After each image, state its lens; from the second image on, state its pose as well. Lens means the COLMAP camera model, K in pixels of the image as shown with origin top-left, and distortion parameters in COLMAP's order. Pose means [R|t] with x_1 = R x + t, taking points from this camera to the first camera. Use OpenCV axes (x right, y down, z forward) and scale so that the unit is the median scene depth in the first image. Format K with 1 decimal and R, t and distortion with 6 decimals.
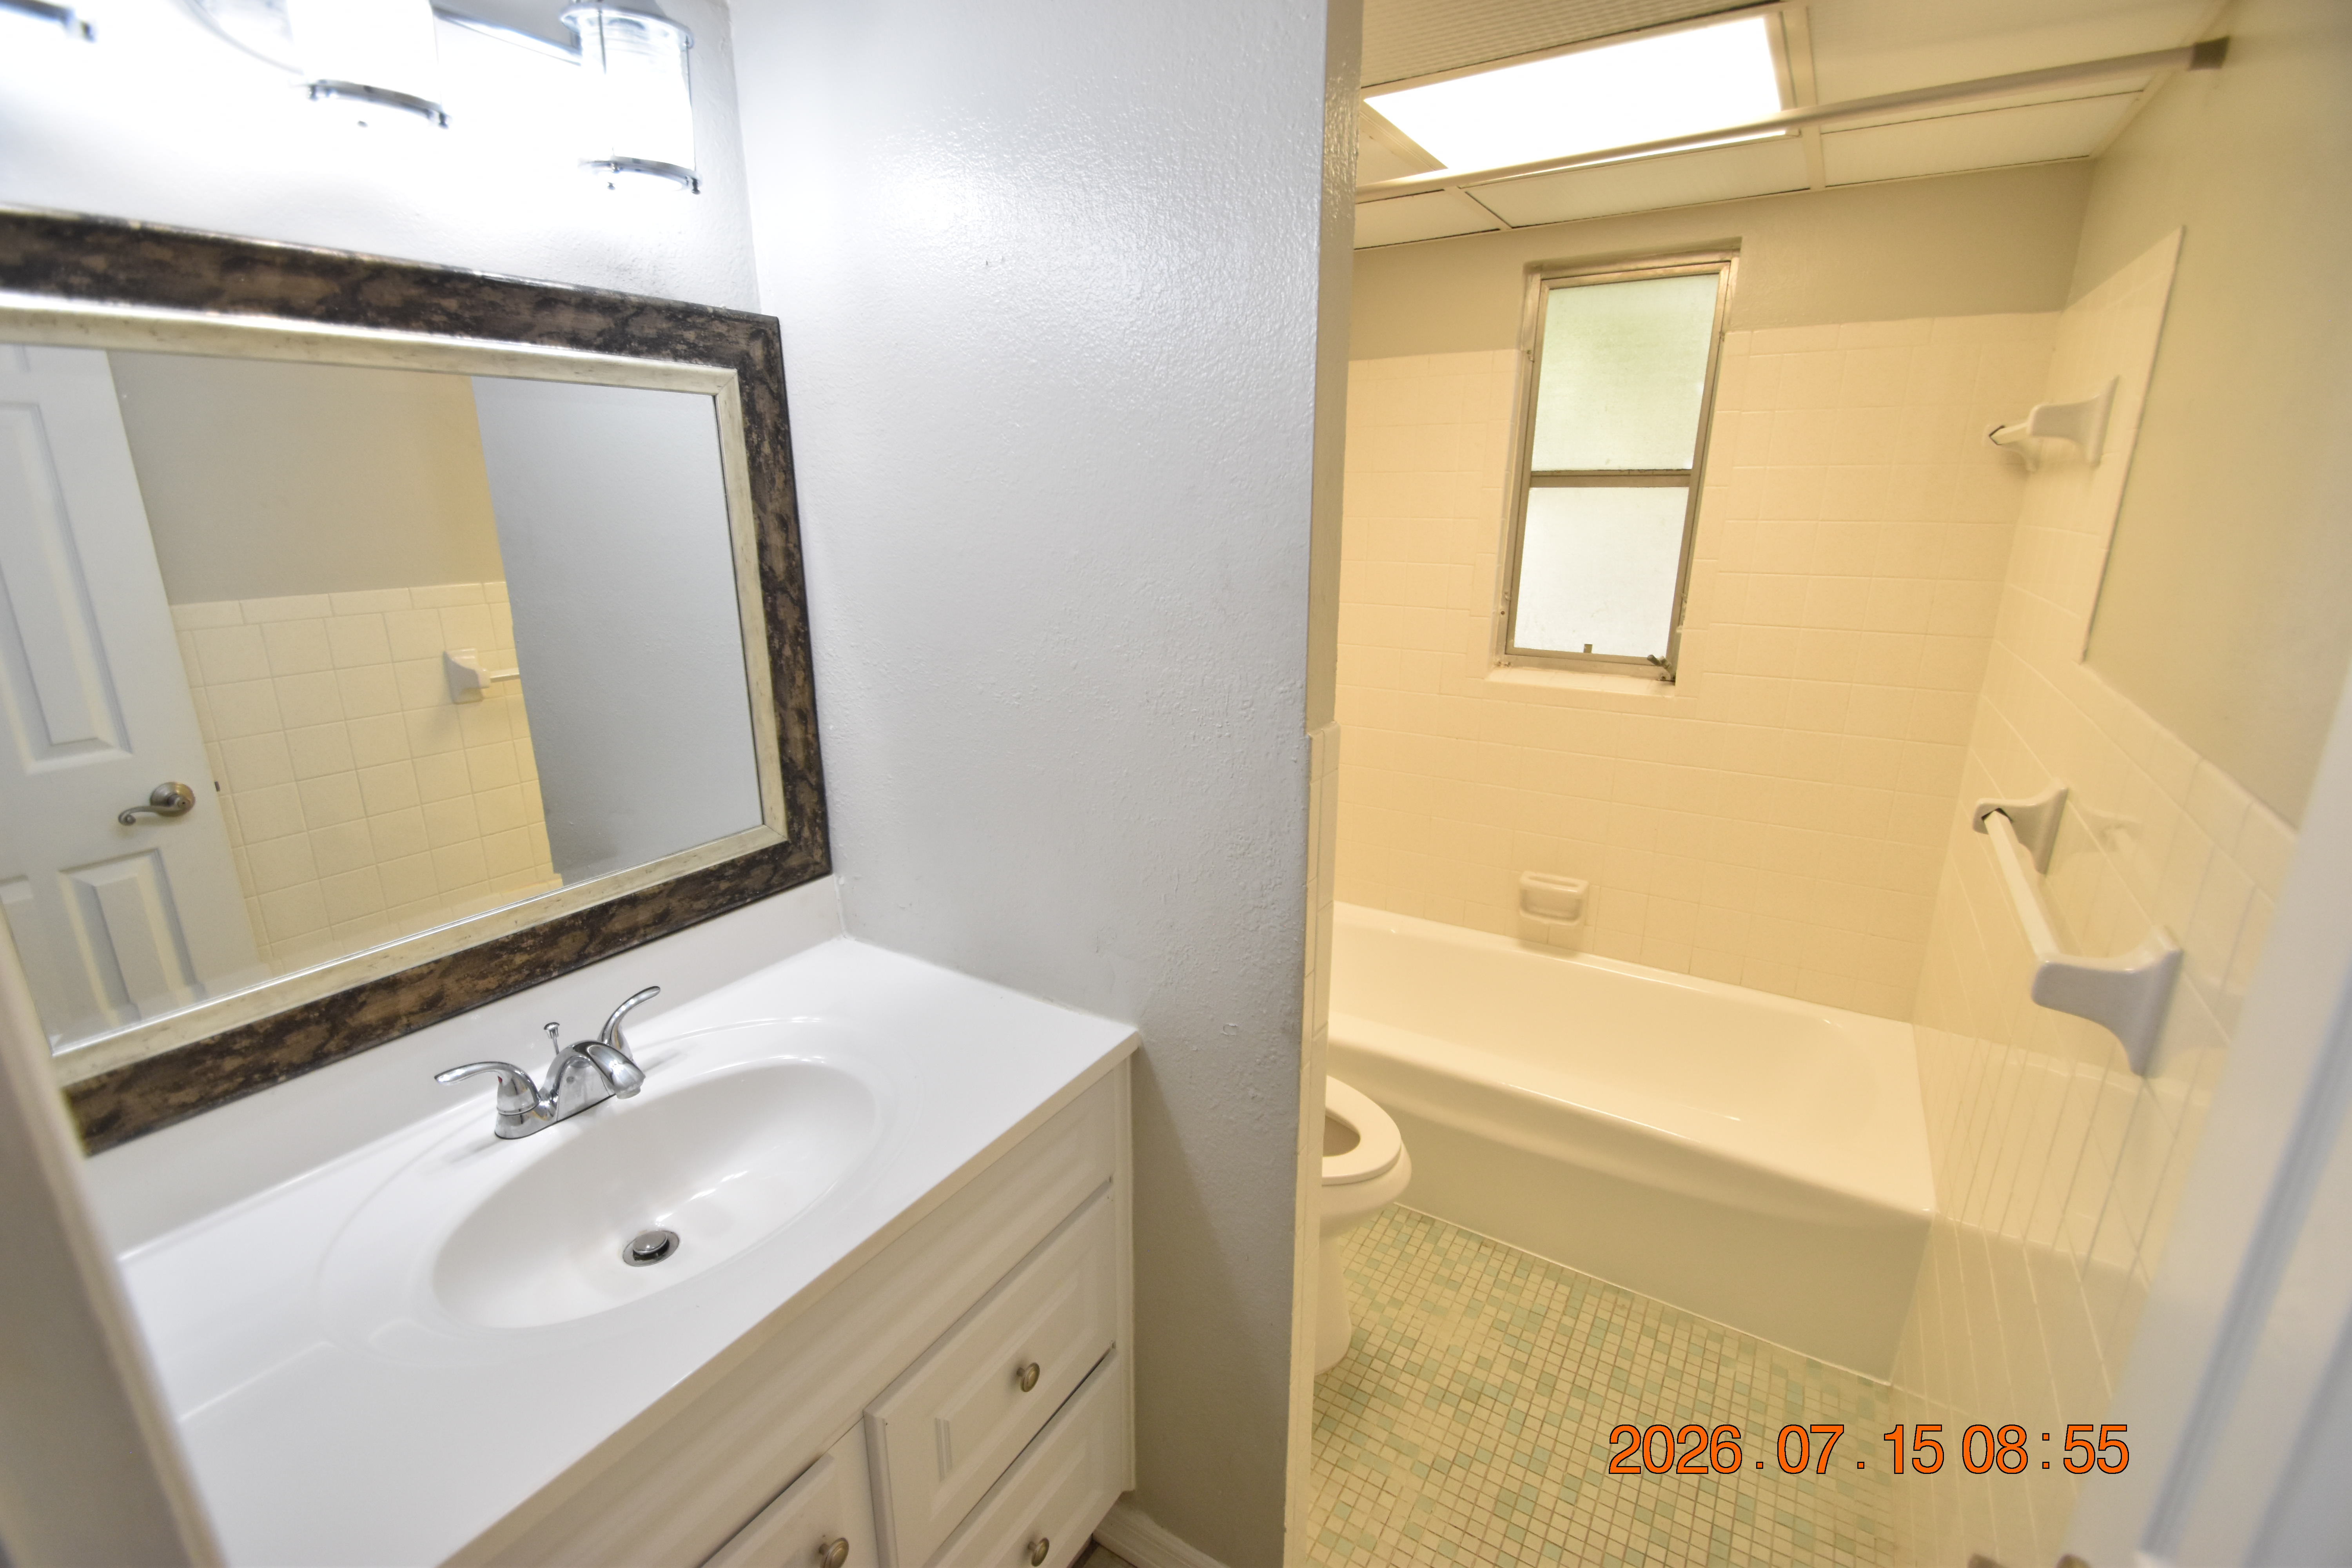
lens RADIAL K [[1029.7, 0, 1164.9], [0, 1029.7, 797.2], [0, 0, 1]] dist [0.022383, -0.020694]
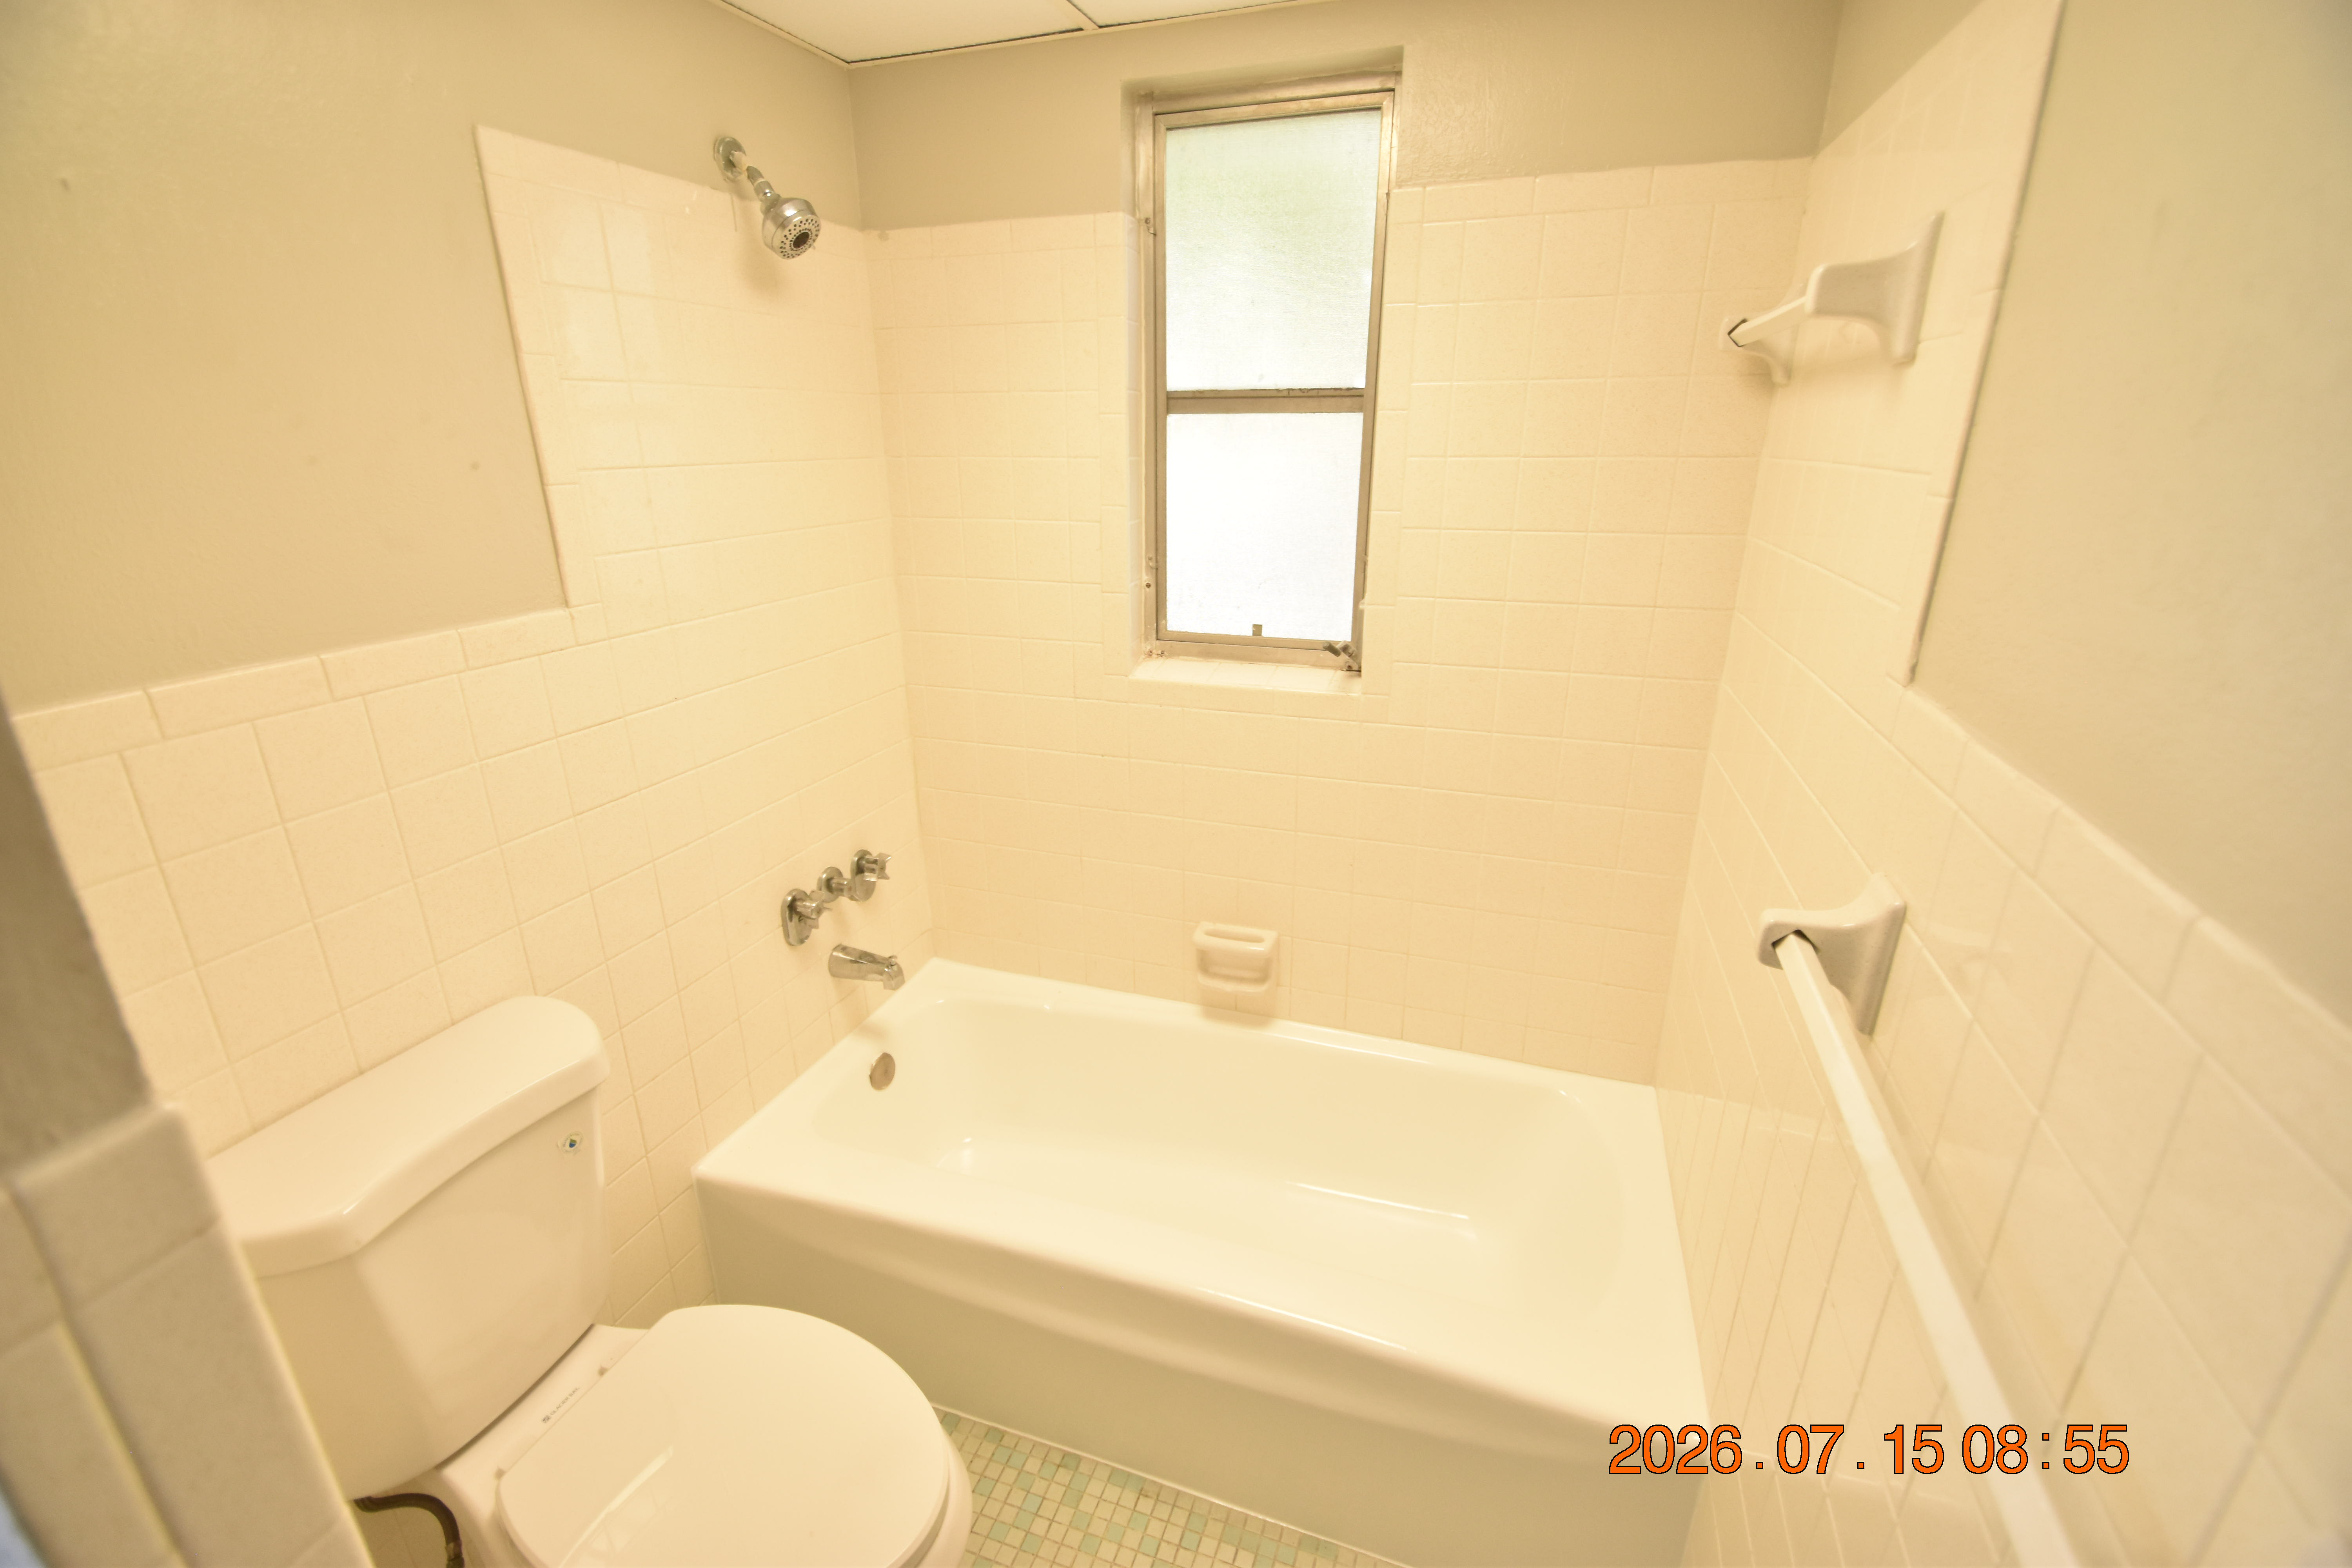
lens RADIAL K [[997.8, 0, 1176.0], [0, 997.8, 784.0], [0, 0, 1]] dist [0.009498, 0.000197]
pose [[0.975741, -0.077280, 0.204836, 0.214692], [0.066522, 0.996045, 0.058906, -0.087688], [-0.208578, -0.043851, 0.977022, 0.324837]]
